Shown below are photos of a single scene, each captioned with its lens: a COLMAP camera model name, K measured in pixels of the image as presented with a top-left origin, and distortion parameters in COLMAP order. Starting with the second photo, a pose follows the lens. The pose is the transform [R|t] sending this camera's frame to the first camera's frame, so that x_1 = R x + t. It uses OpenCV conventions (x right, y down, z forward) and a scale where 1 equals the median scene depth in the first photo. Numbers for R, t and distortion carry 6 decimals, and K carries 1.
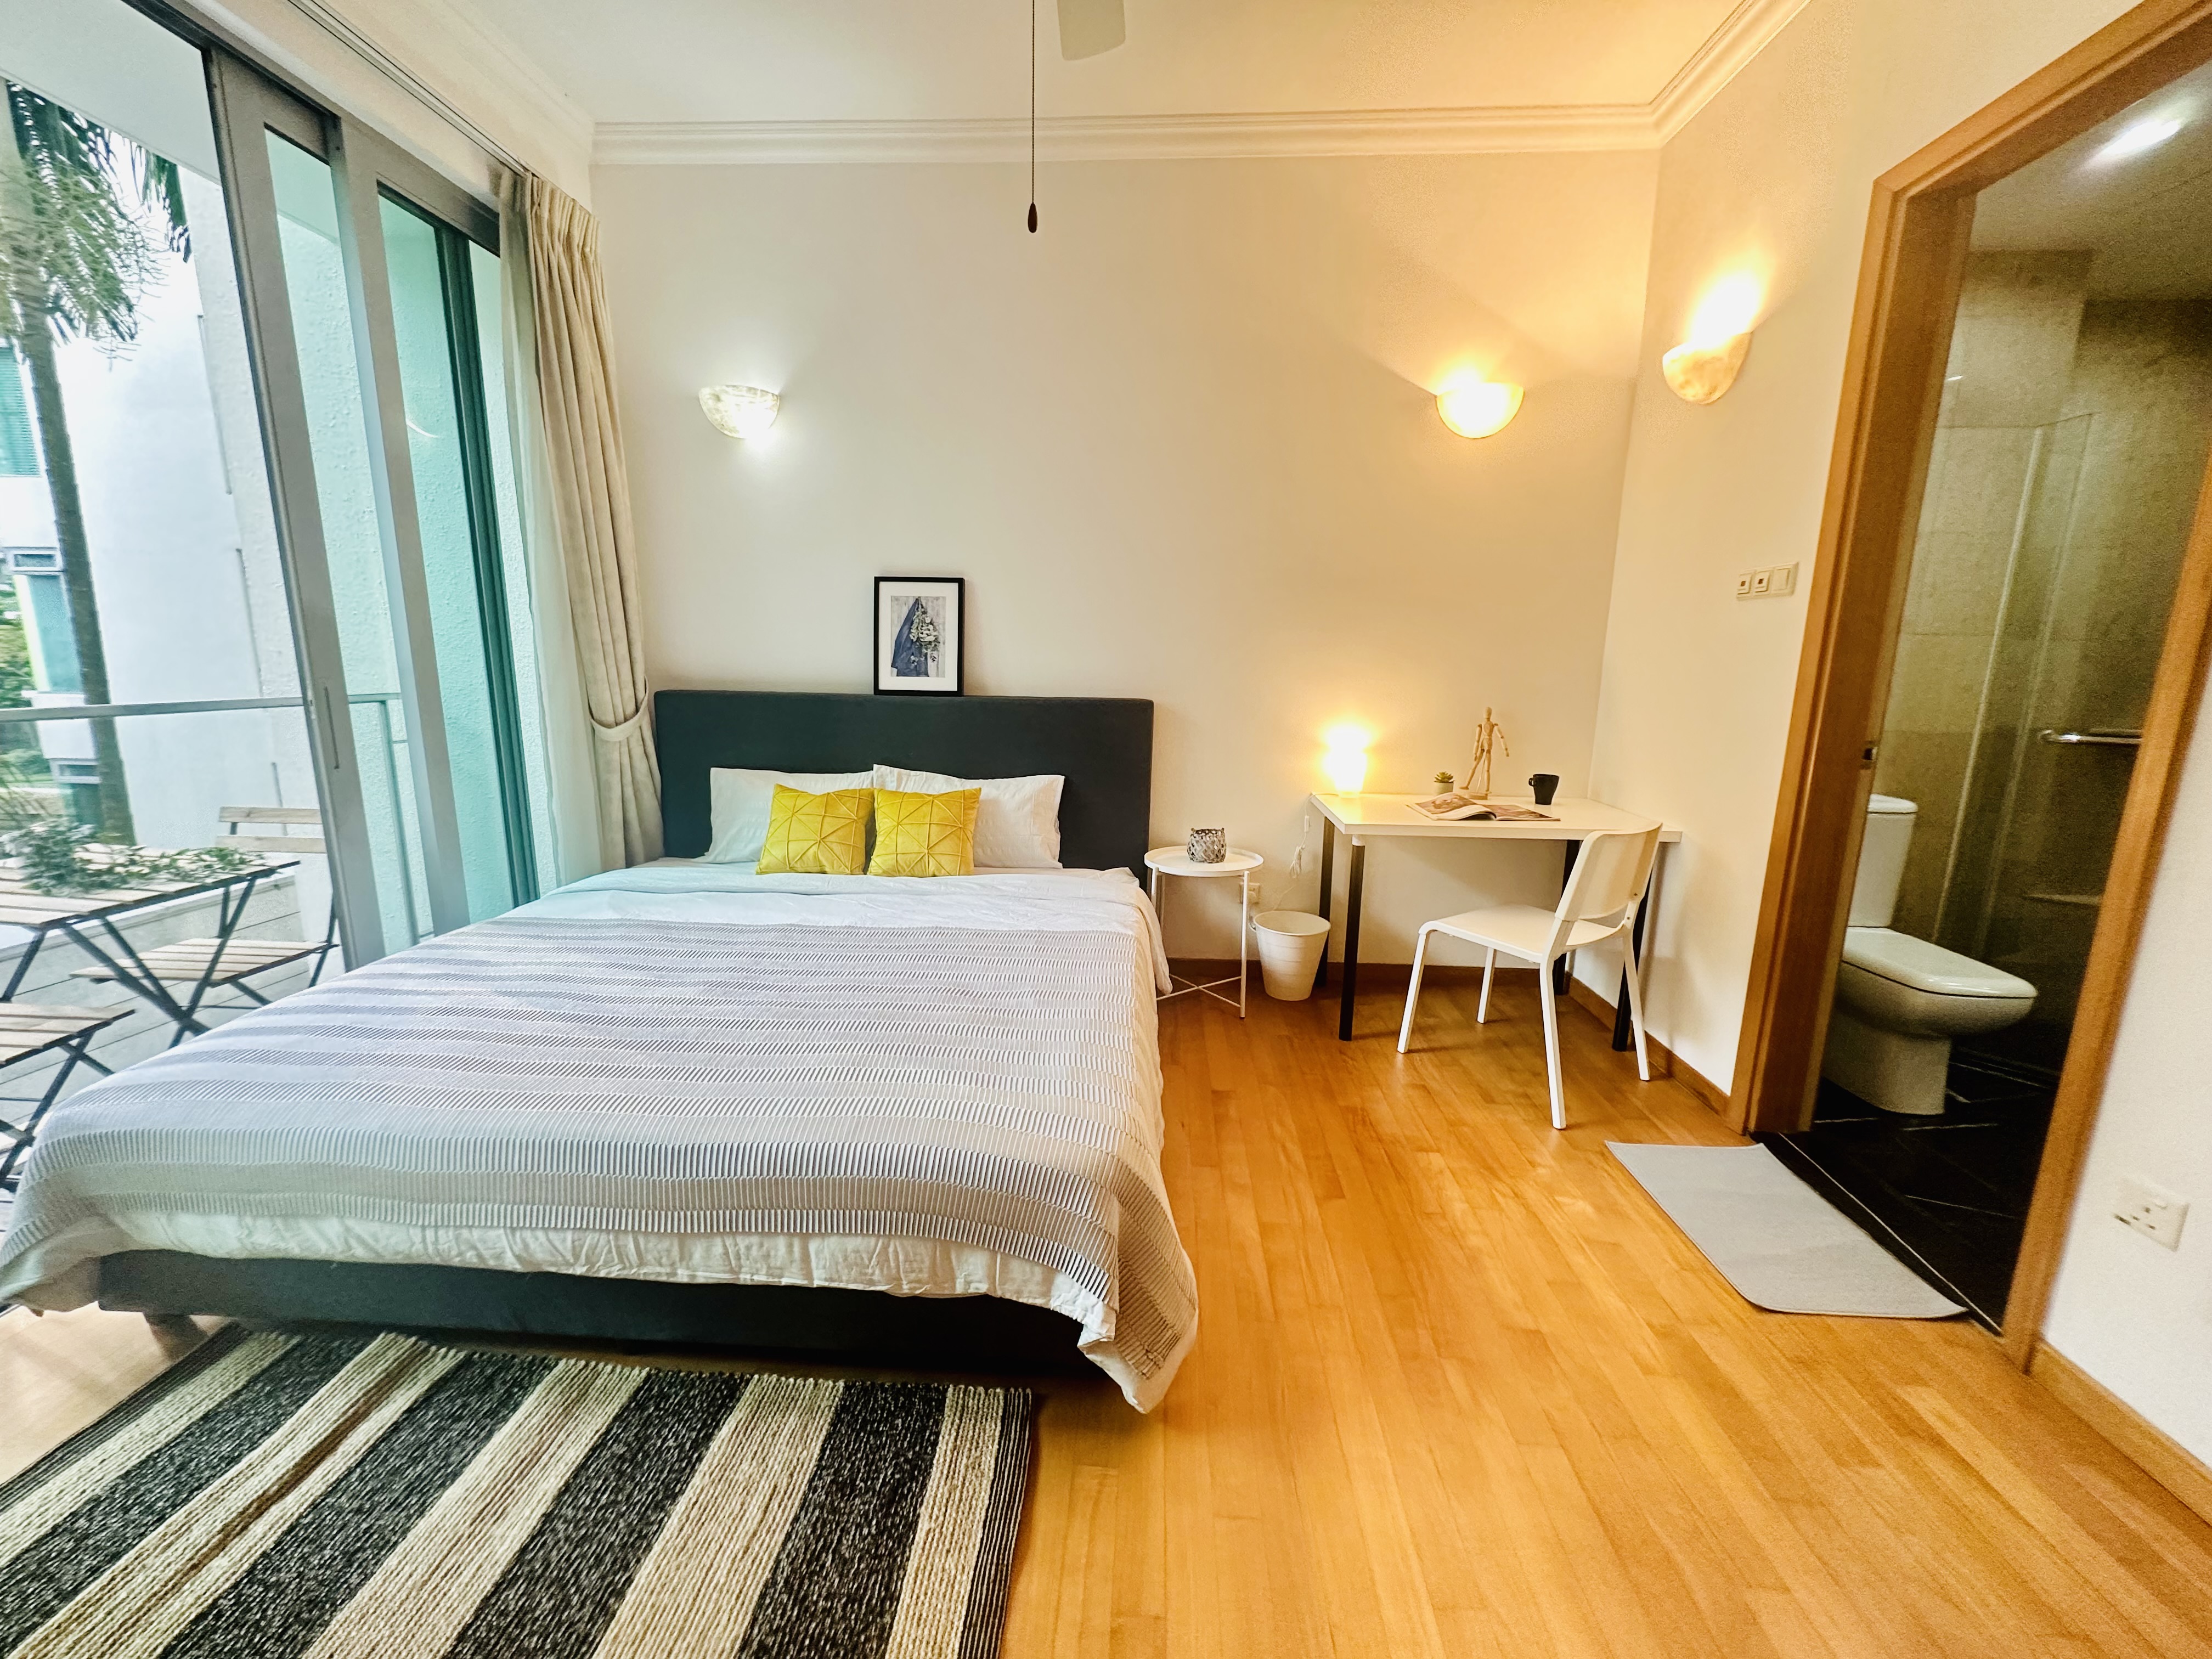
lens RADIAL K [[881.4, 0, 1101.0], [0, 881.4, 829.6], [0, 0, 1]] dist [-0.006776, 0.001468]
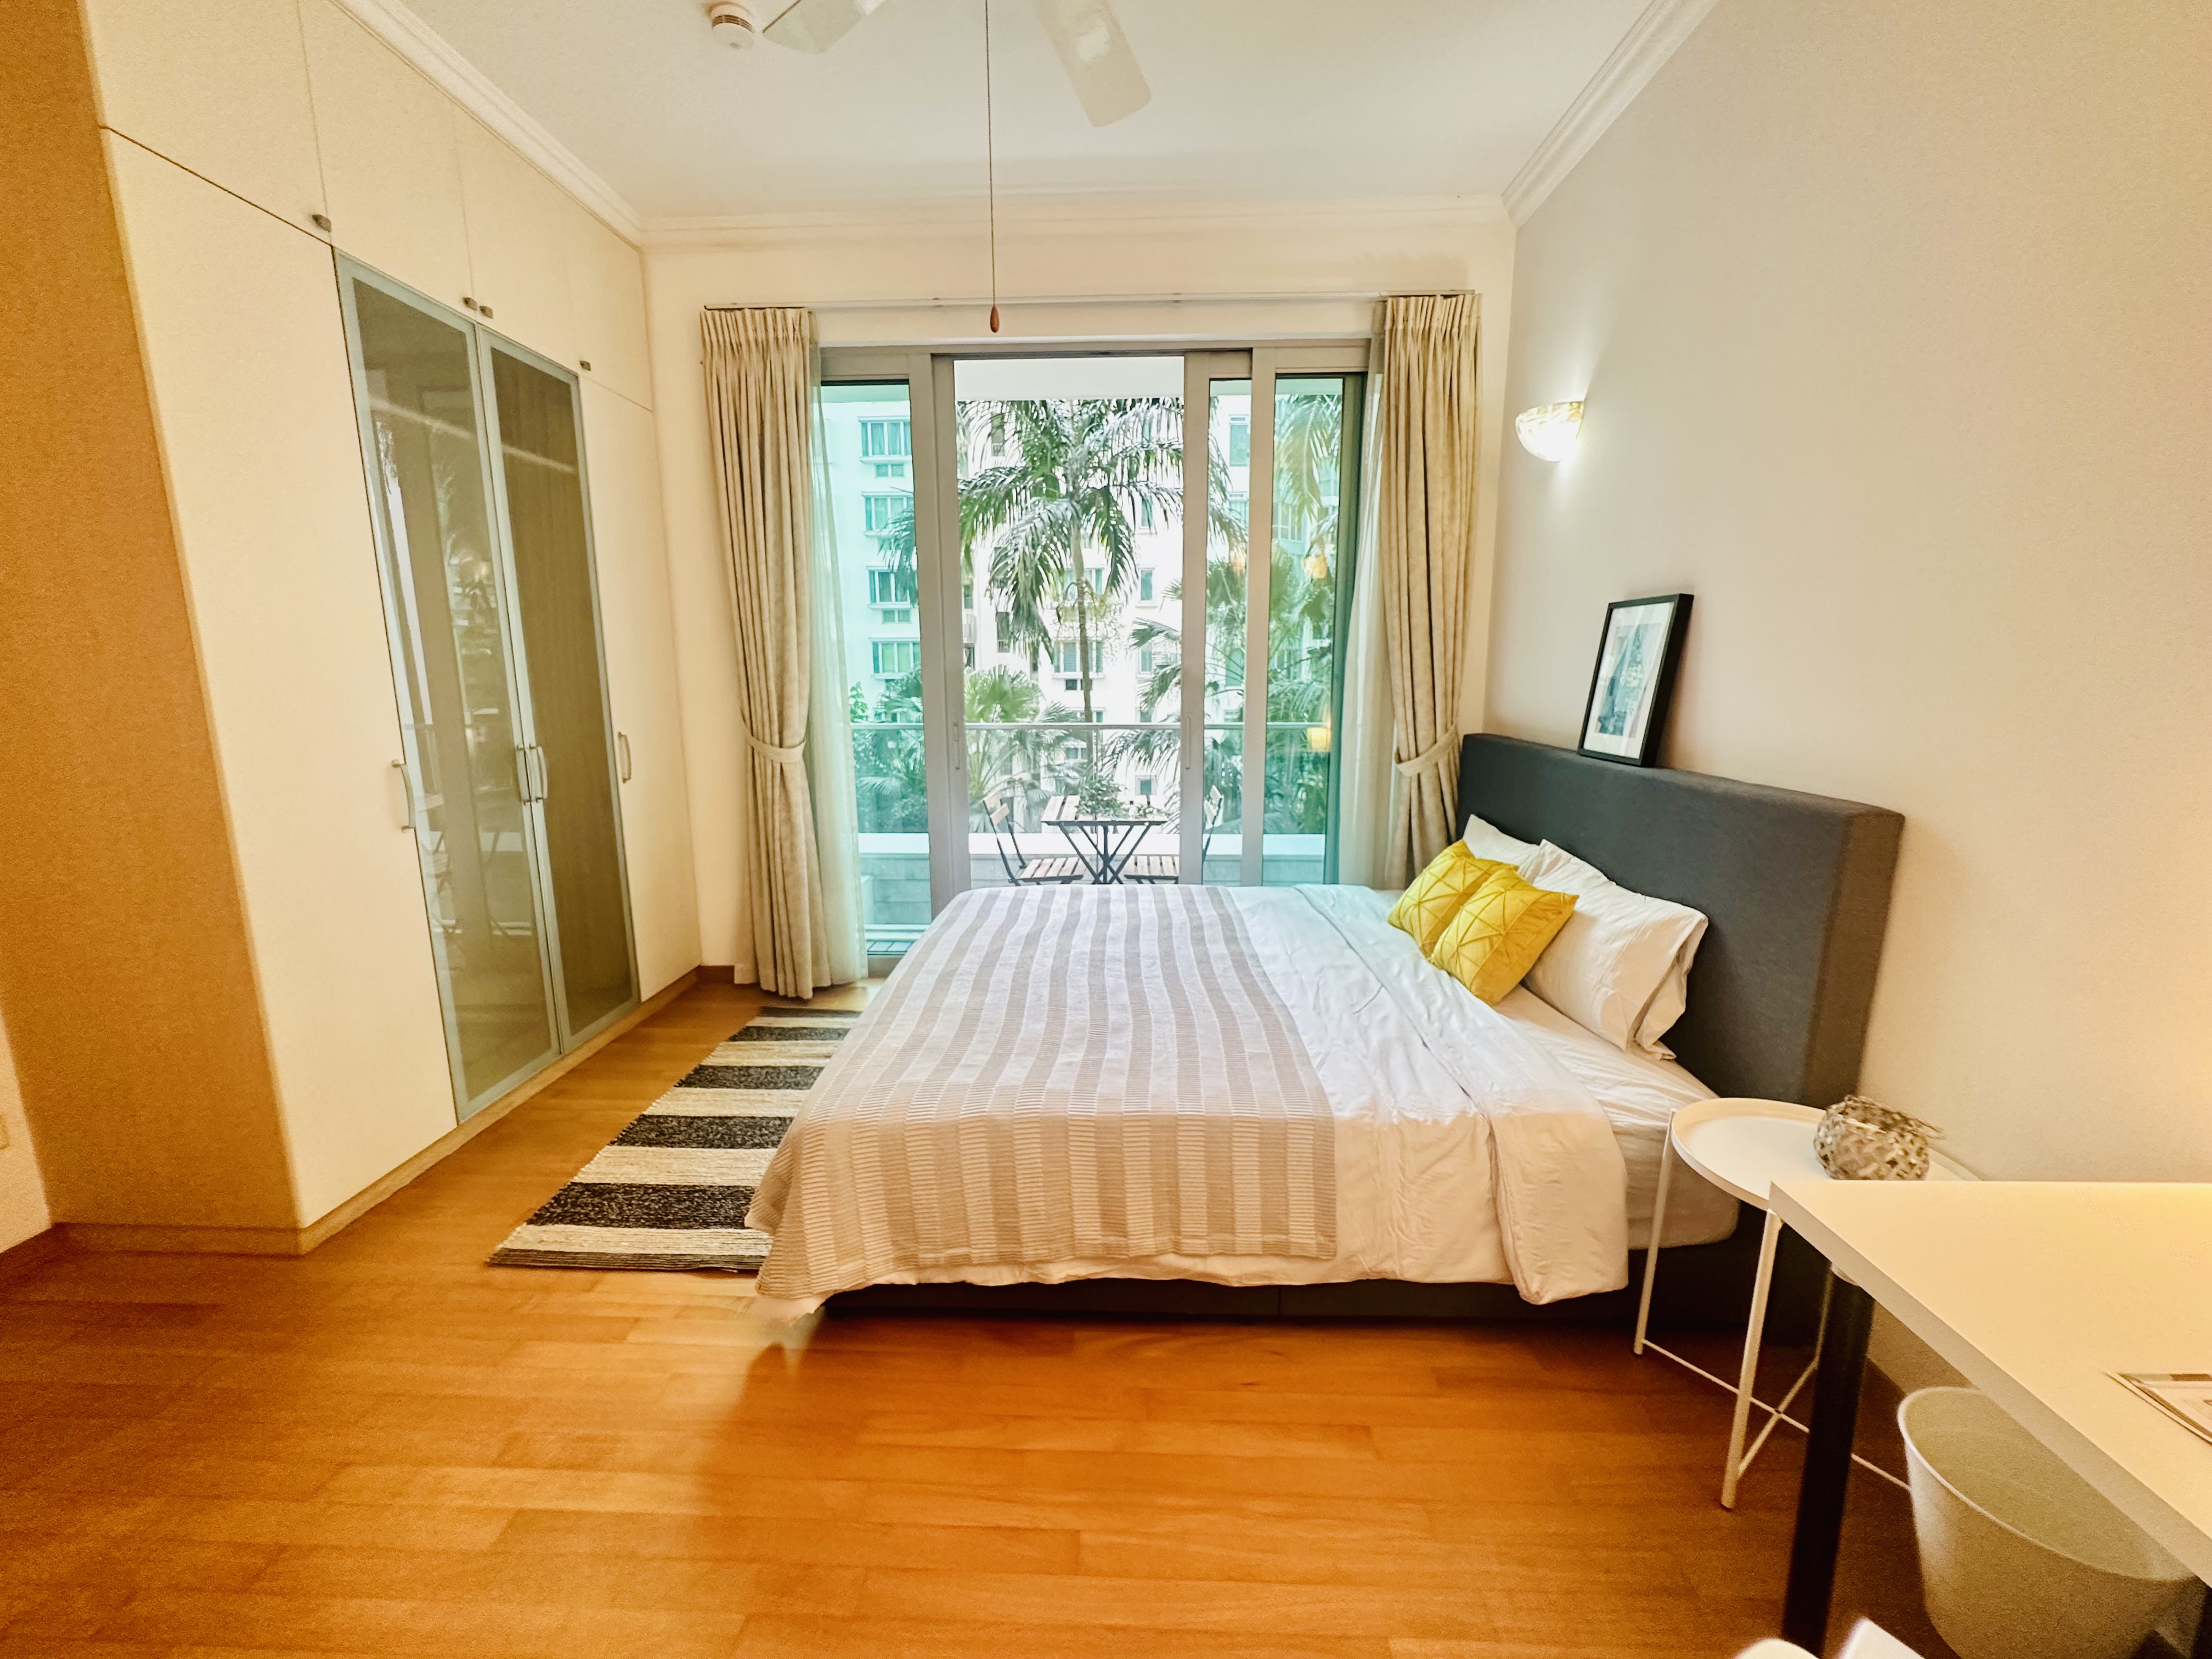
lens RADIAL K [[881.4, 0, 1101.8], [0, 881.4, 825.4], [0, 0, 1]] dist [-0.006776, 0.001468]
pose [[0.020675, 0.159900, -0.986917, 0.649816], [-0.186204, 0.970472, 0.153335, -0.166867], [0.982294, 0.180598, 0.049838, 0.699432]]
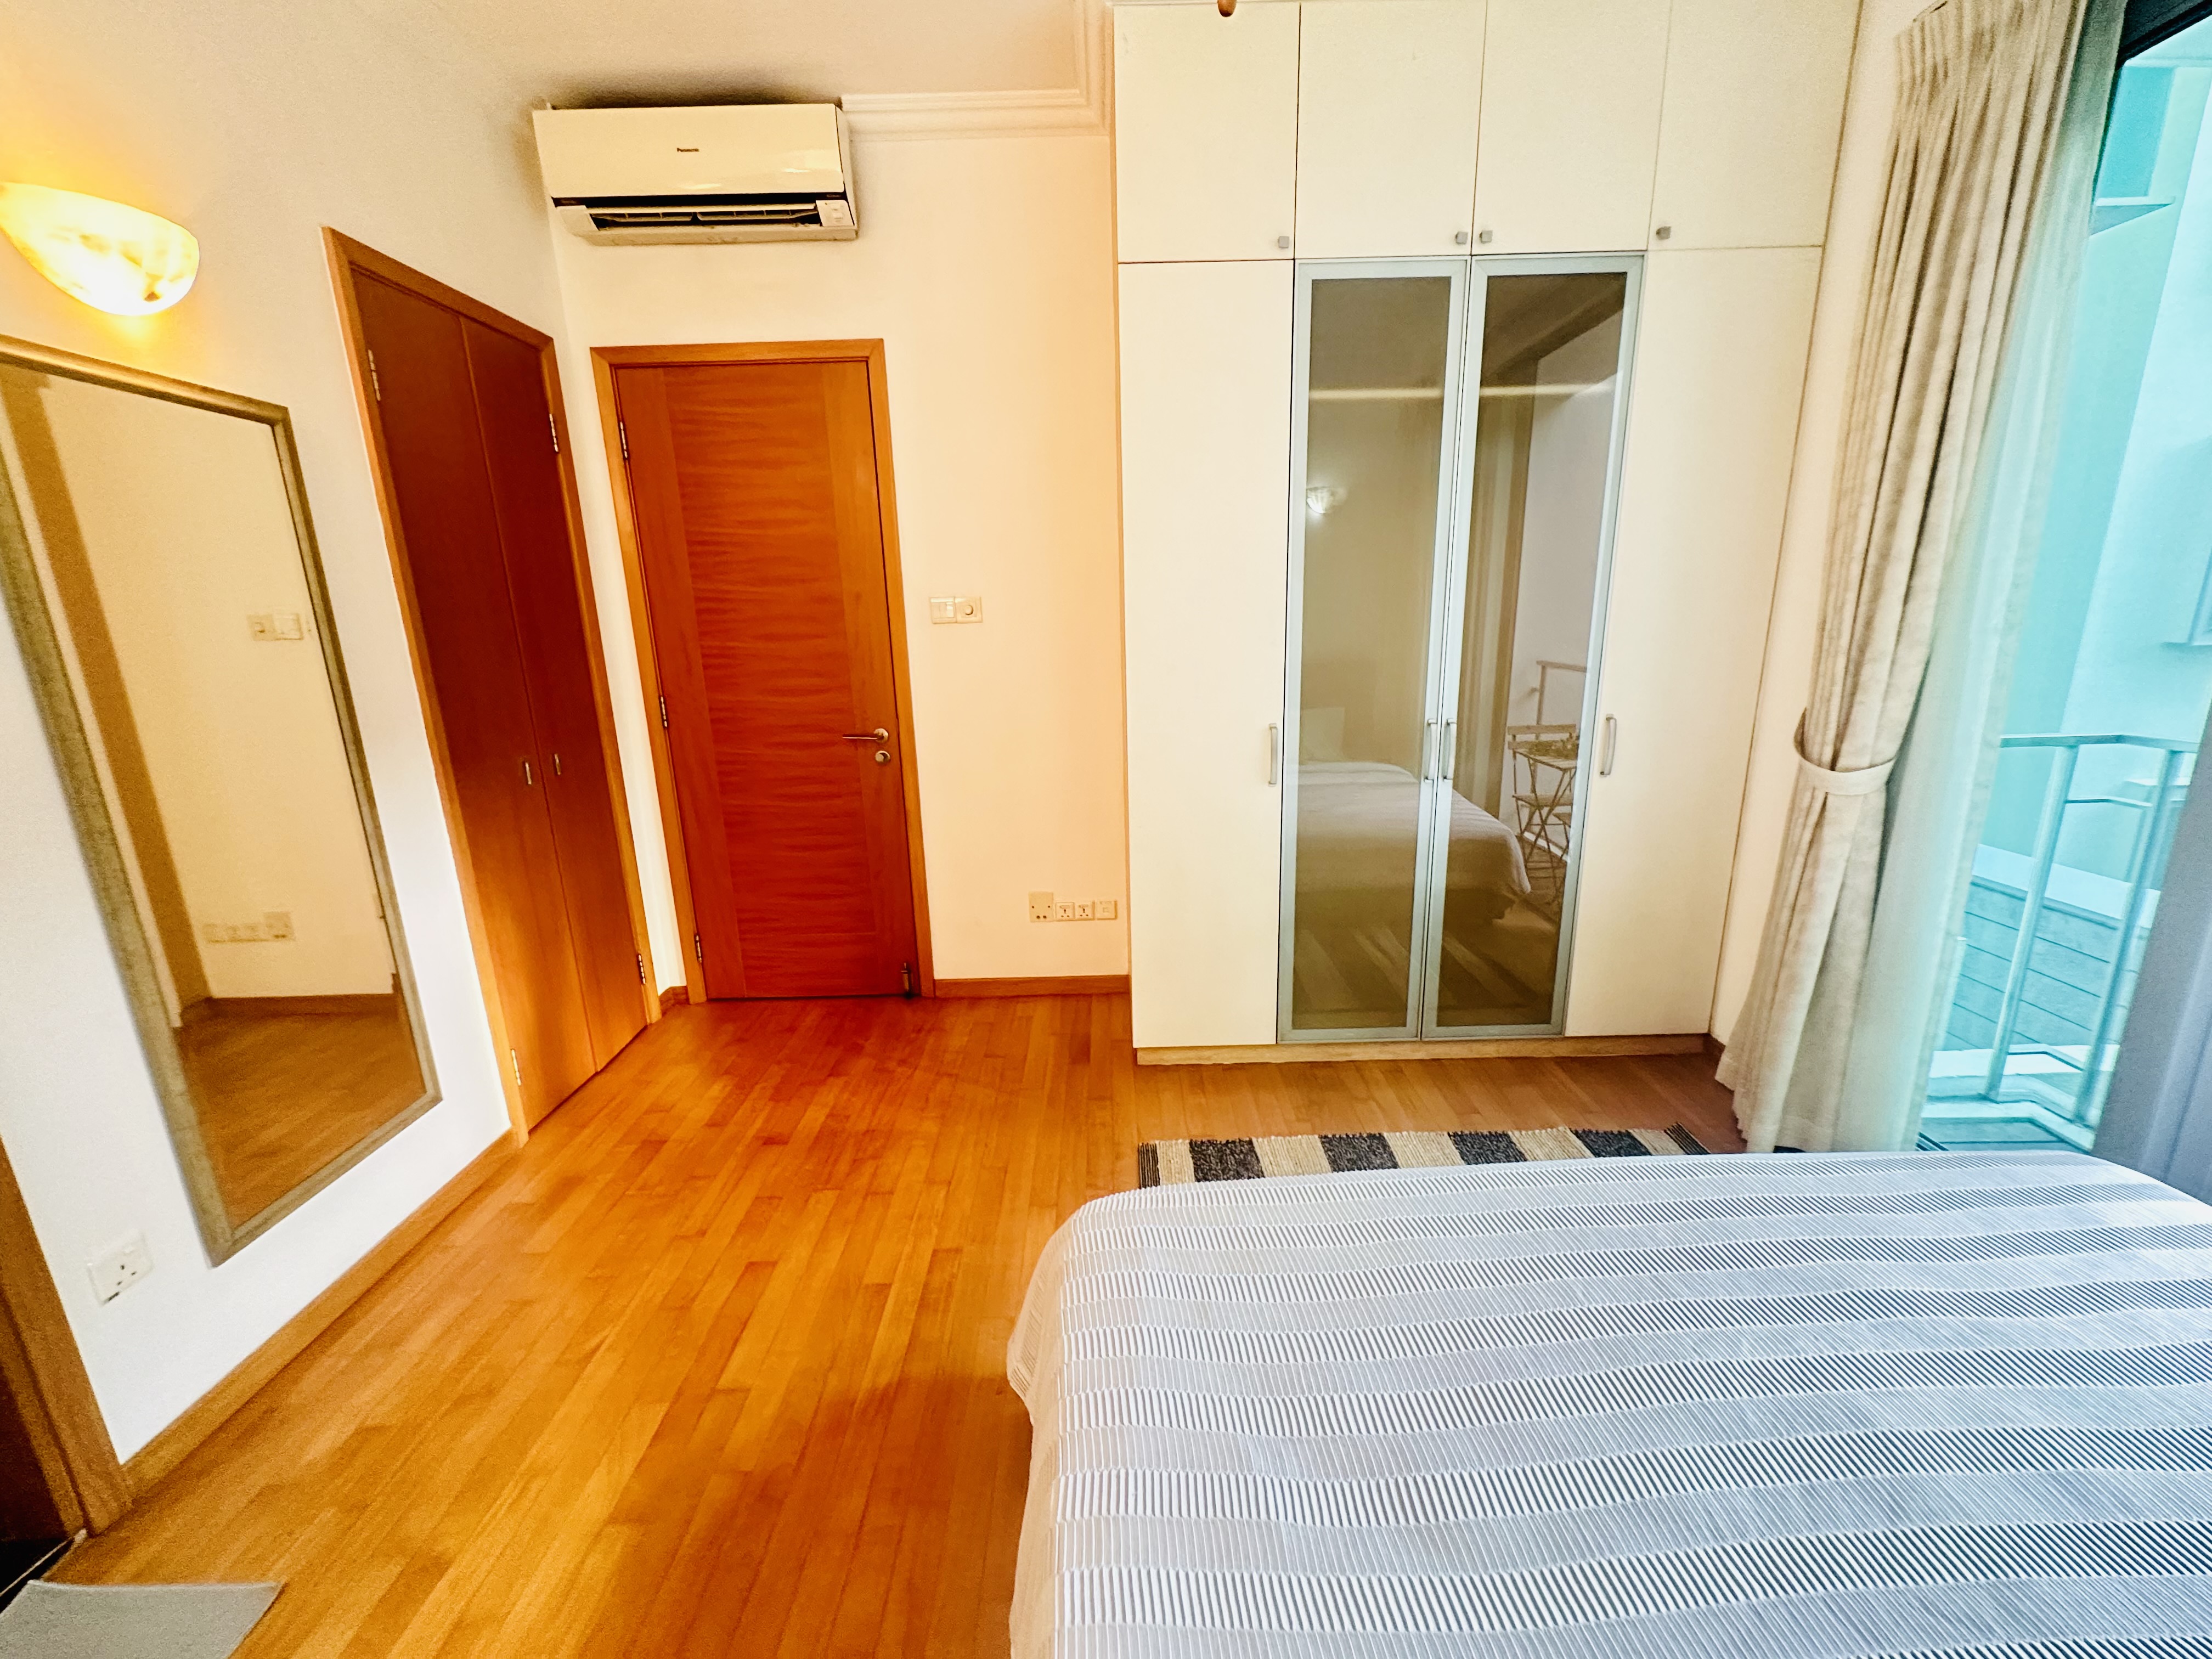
lens RADIAL K [[881.4, 0, 1099.6], [0, 881.4, 826.1], [0, 0, 1]] dist [-0.006776, 0.001468]
pose [[-0.997471, 0.026309, -0.066032, 0.030603], [-0.003497, 0.909689, 0.415276, -0.274176], [0.070994, 0.414457, -0.907296, 0.984317]]
